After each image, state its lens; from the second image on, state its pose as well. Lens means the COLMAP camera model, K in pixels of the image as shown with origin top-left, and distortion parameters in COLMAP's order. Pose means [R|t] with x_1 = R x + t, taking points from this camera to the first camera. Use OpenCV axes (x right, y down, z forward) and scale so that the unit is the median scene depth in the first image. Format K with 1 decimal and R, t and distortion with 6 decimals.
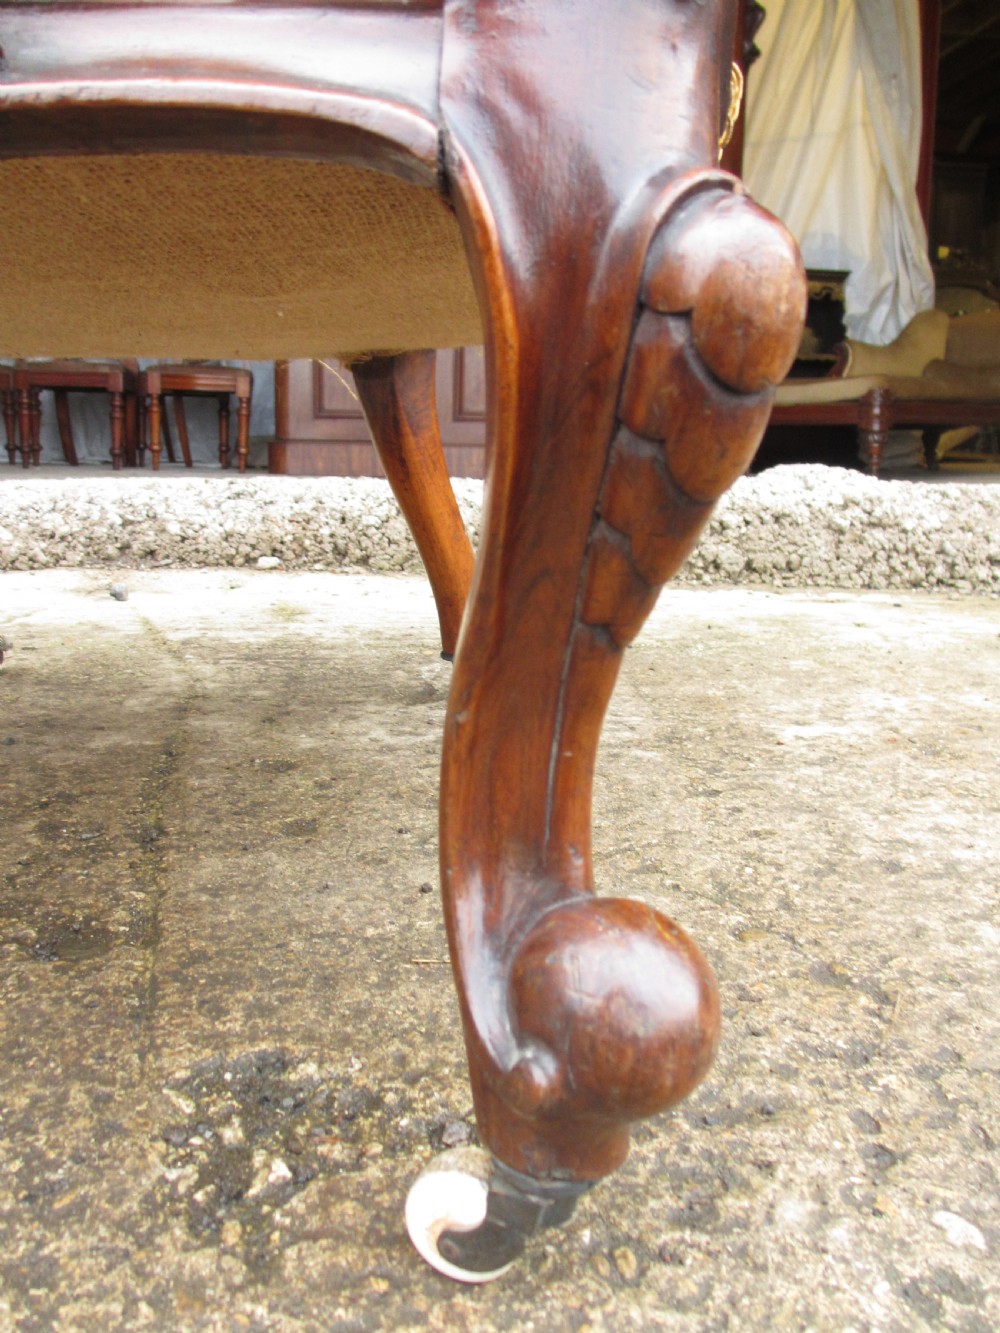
lens RADIAL K [[1106.2, 0, 494.5], [0, 1106.2, 671.5], [0, 0, 1]] dist [-0.056652, 0.020602]
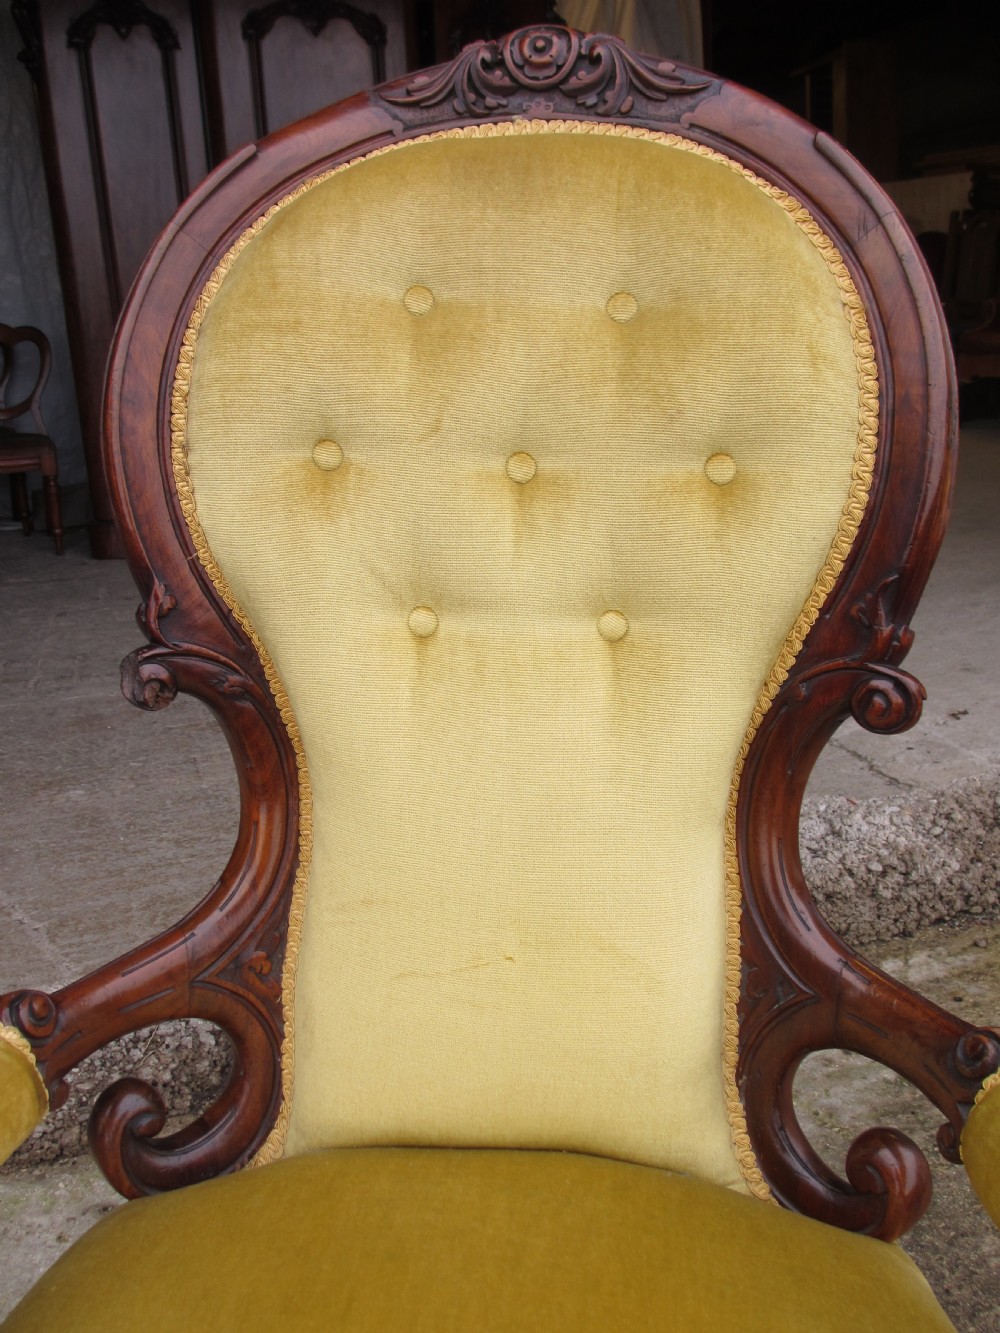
lens RADIAL K [[1106.2, 0, 459.9], [0, 1106.2, 653.4], [0, 0, 1]] dist [-0.056652, 0.020602]
pose [[0.977201, -0.114375, 0.178874, -0.639170], [0.095538, 0.989260, 0.110620, -1.300366], [-0.189605, -0.091008, 0.977634, 0.114279]]
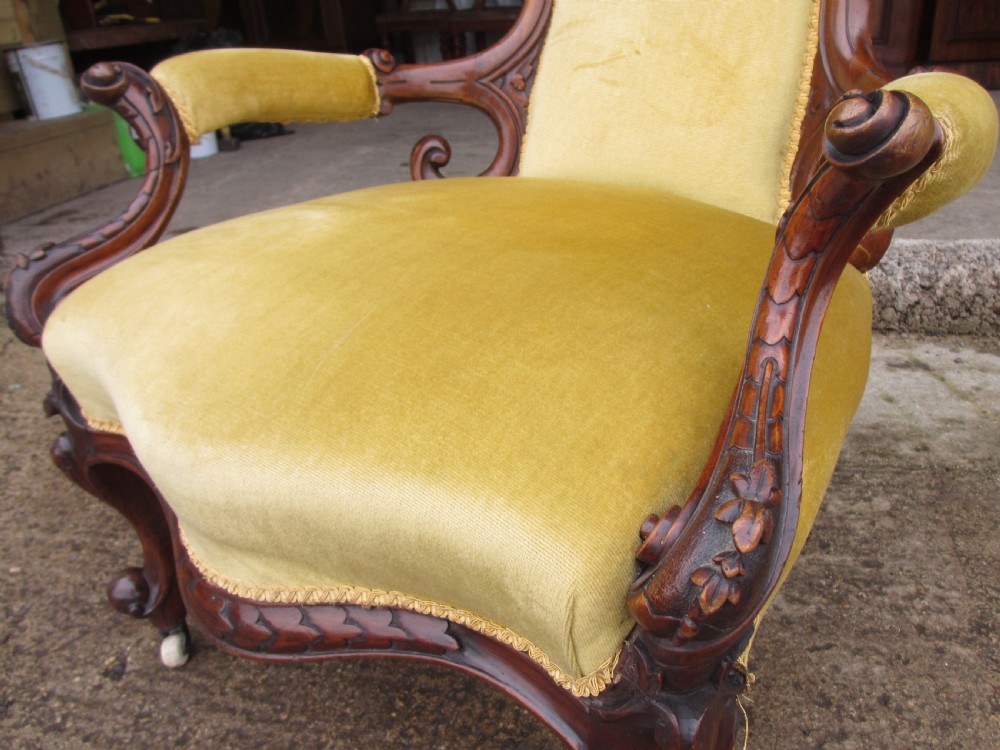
lens RADIAL K [[829.9, 0, 508.6], [0, 829.9, 373.0], [0, 0, 1]] dist [-0.056652, 0.020602]
pose [[0.948558, 0.070680, -0.308613, -0.163444], [0.005455, 0.970969, 0.239142, -0.678593], [0.316557, -0.228523, 0.920635, -0.175701]]
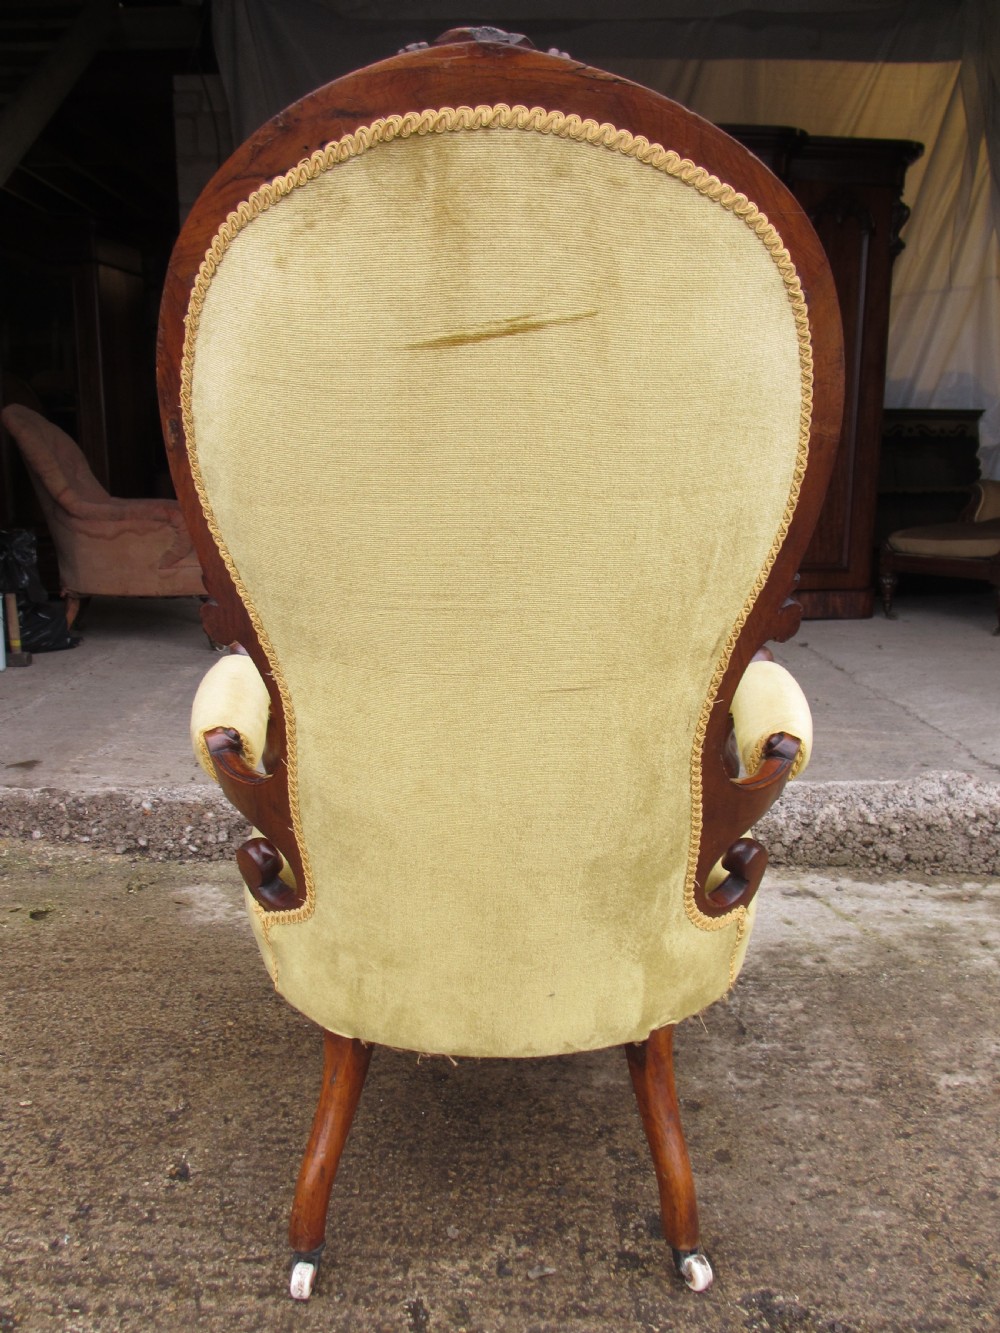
lens RADIAL K [[1106.2, 0, 490.3], [0, 1106.2, 654.4], [0, 0, 1]] dist [-0.056652, 0.020602]
pose [[0.994077, 0.018491, -0.107089, -0.420197], [-0.020616, 0.999611, -0.018771, -0.815455], [0.106700, 0.020868, 0.994072, -1.264706]]
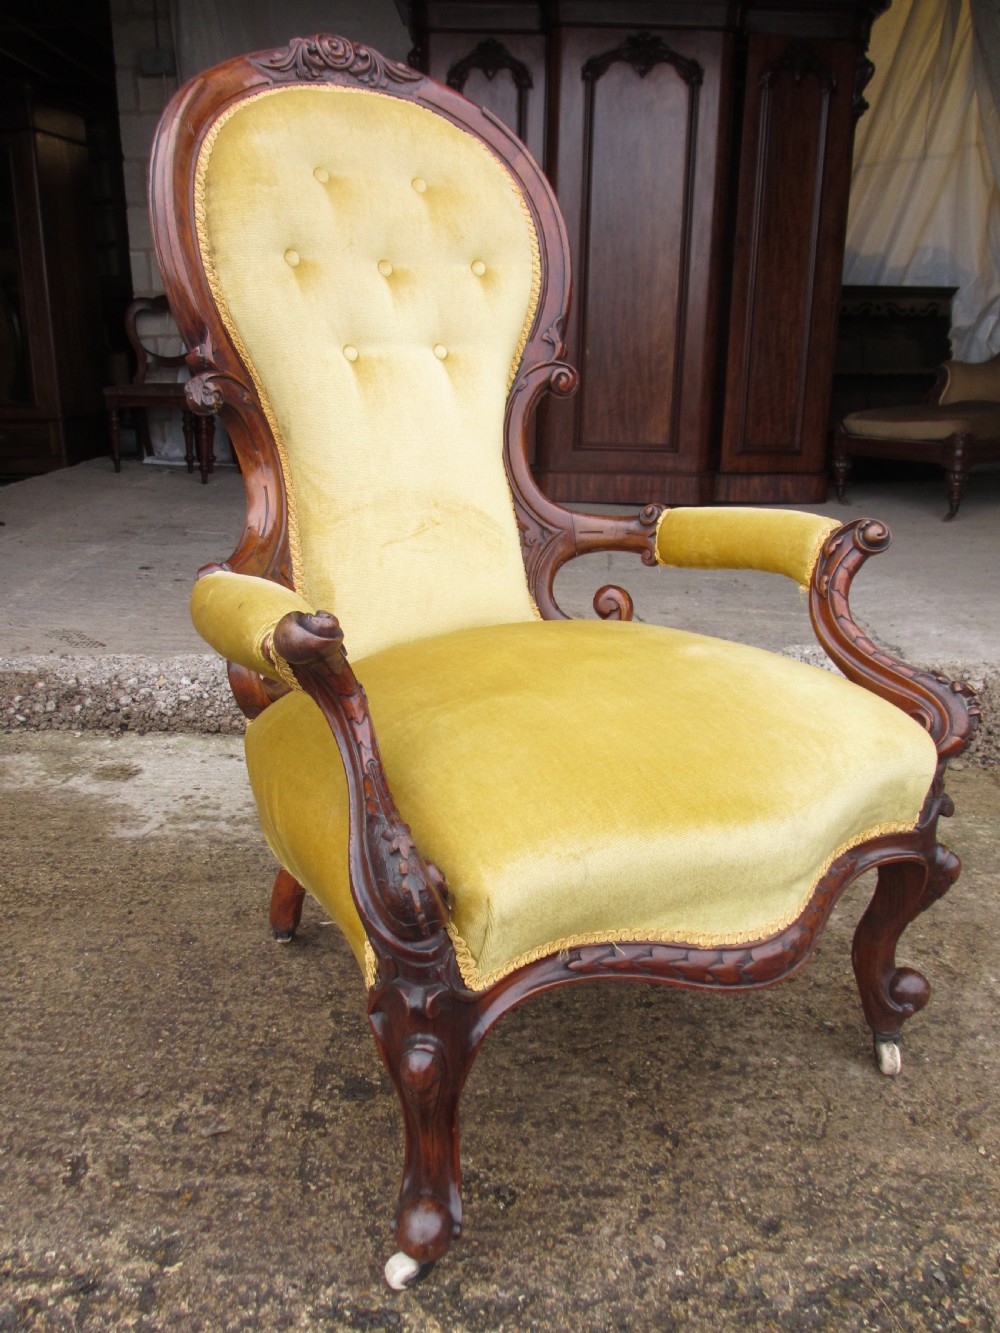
lens RADIAL K [[1106.2, 0, 495.4], [0, 1106.2, 659.1], [0, 0, 1]] dist [-0.056652, 0.020602]
pose [[0.992985, 0.033983, -0.113253, 0.135313], [-0.025142, 0.996589, 0.078596, -0.732632], [0.115538, -0.075197, 0.990453, -1.072131]]
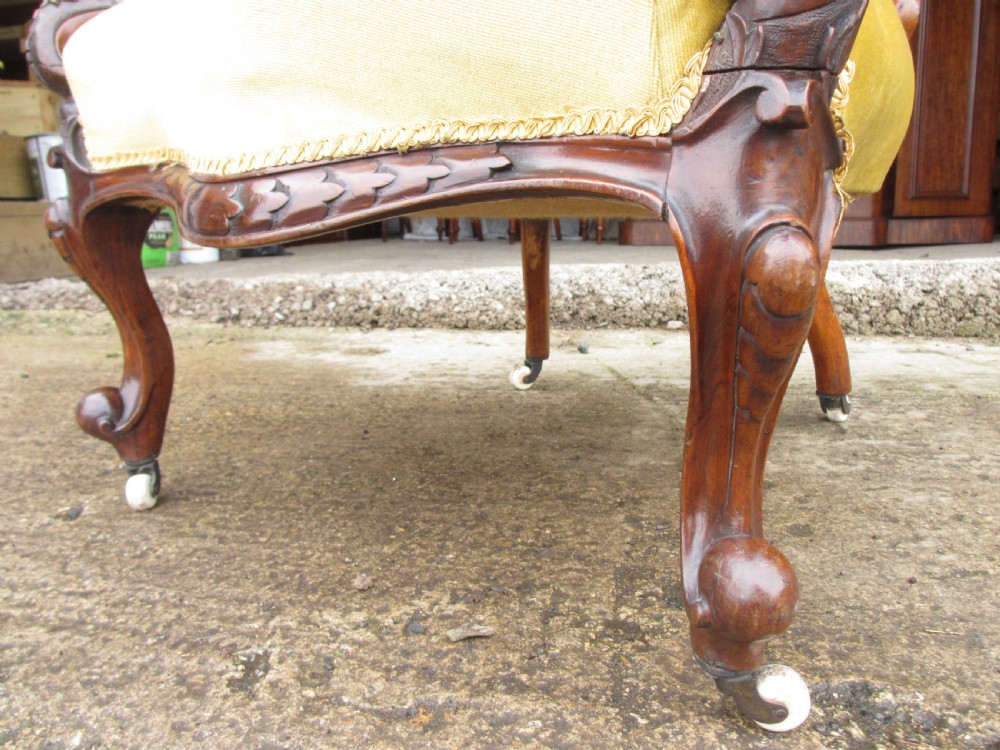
lens RADIAL K [[829.9, 0, 499.2], [0, 829.9, 373.4], [0, 0, 1]] dist [-0.056652, 0.020602]
pose [[0.952583, 0.020693, -0.303574, -0.225960], [-0.024541, 0.999660, -0.008865, -0.050484], [0.303287, 0.015895, 0.952767, -0.188228]]
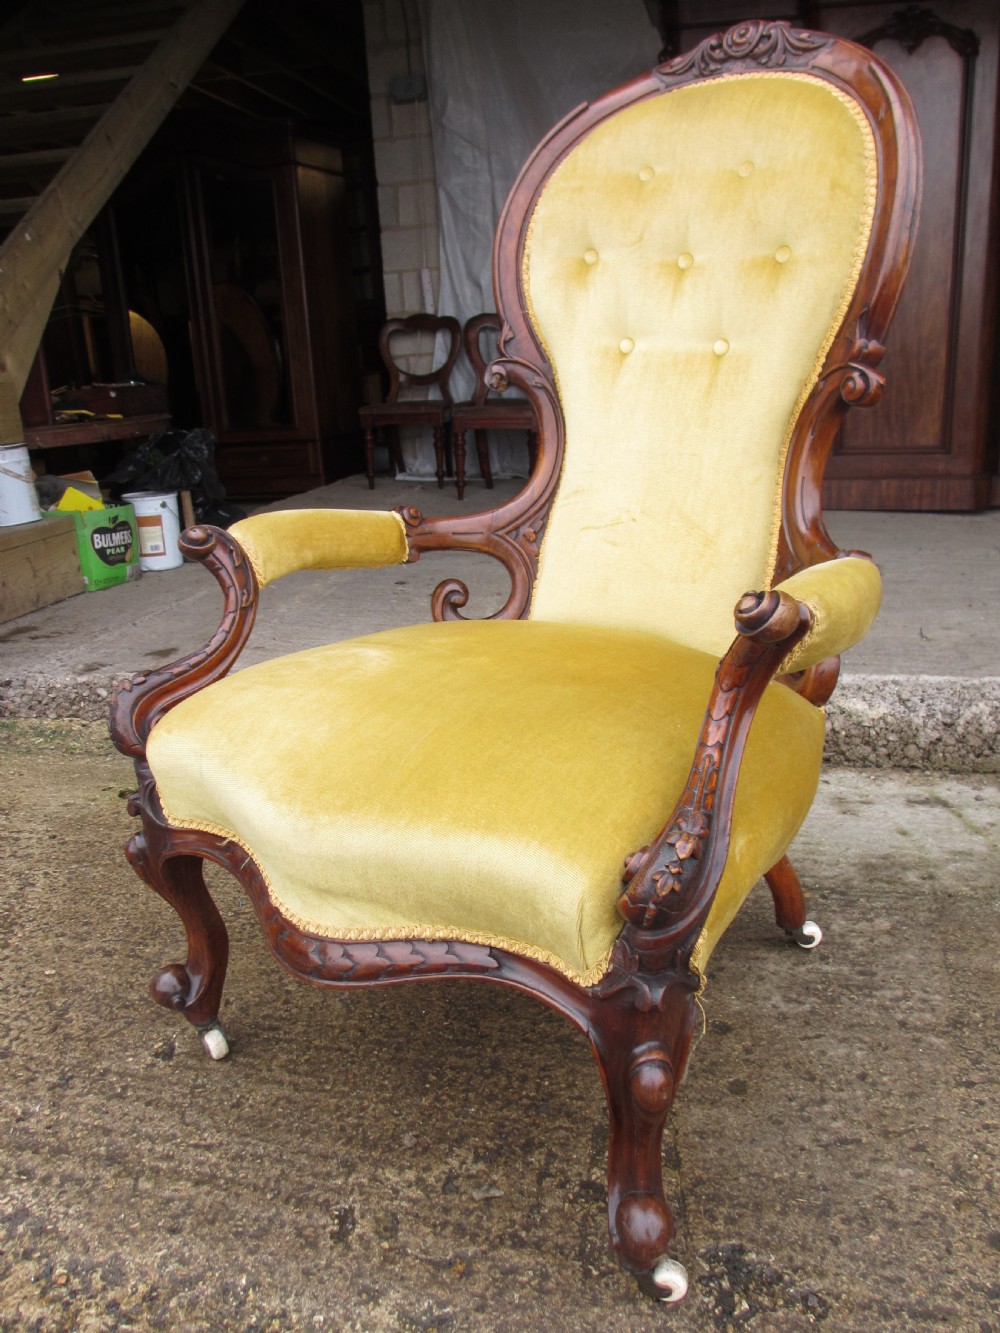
lens RADIAL K [[1106.2, 0, 495.7], [0, 1106.2, 656.5], [0, 0, 1]] dist [-0.056652, 0.020602]
pose [[0.945984, 0.036635, -0.322137, 0.015556], [-0.014625, 0.997406, 0.070482, -0.741529], [0.323884, -0.061963, 0.944066, -0.916862]]
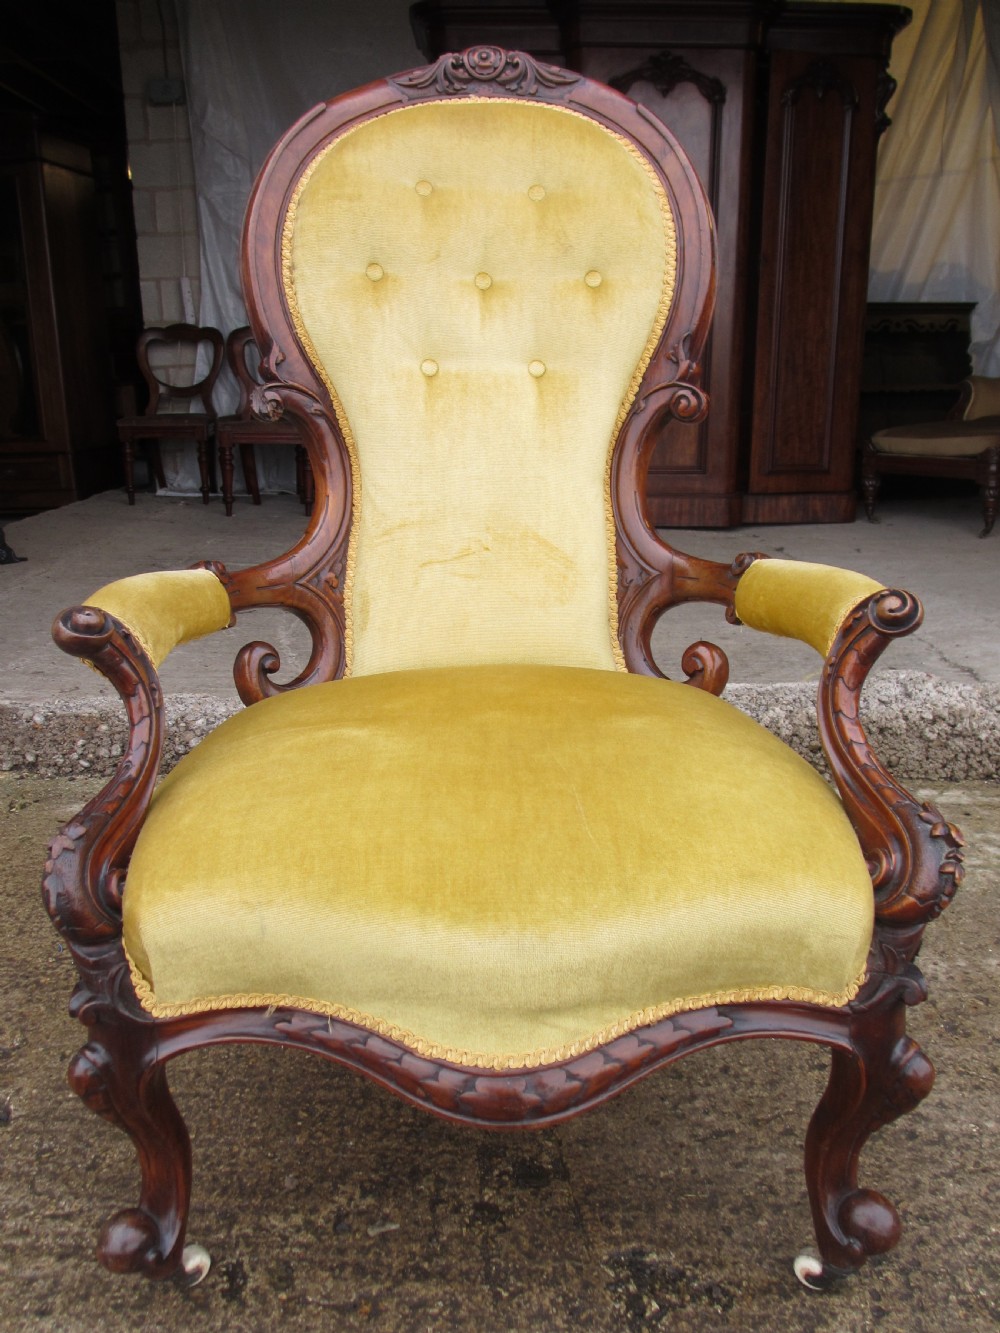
lens RADIAL K [[1106.2, 0, 489.5], [0, 1106.2, 658.5], [0, 0, 1]] dist [-0.056652, 0.020602]
pose [[0.994015, 0.011320, -0.108657, -0.183937], [-0.005361, 0.998473, 0.054975, -0.738137], [0.109114, -0.054064, 0.992558, -0.937891]]
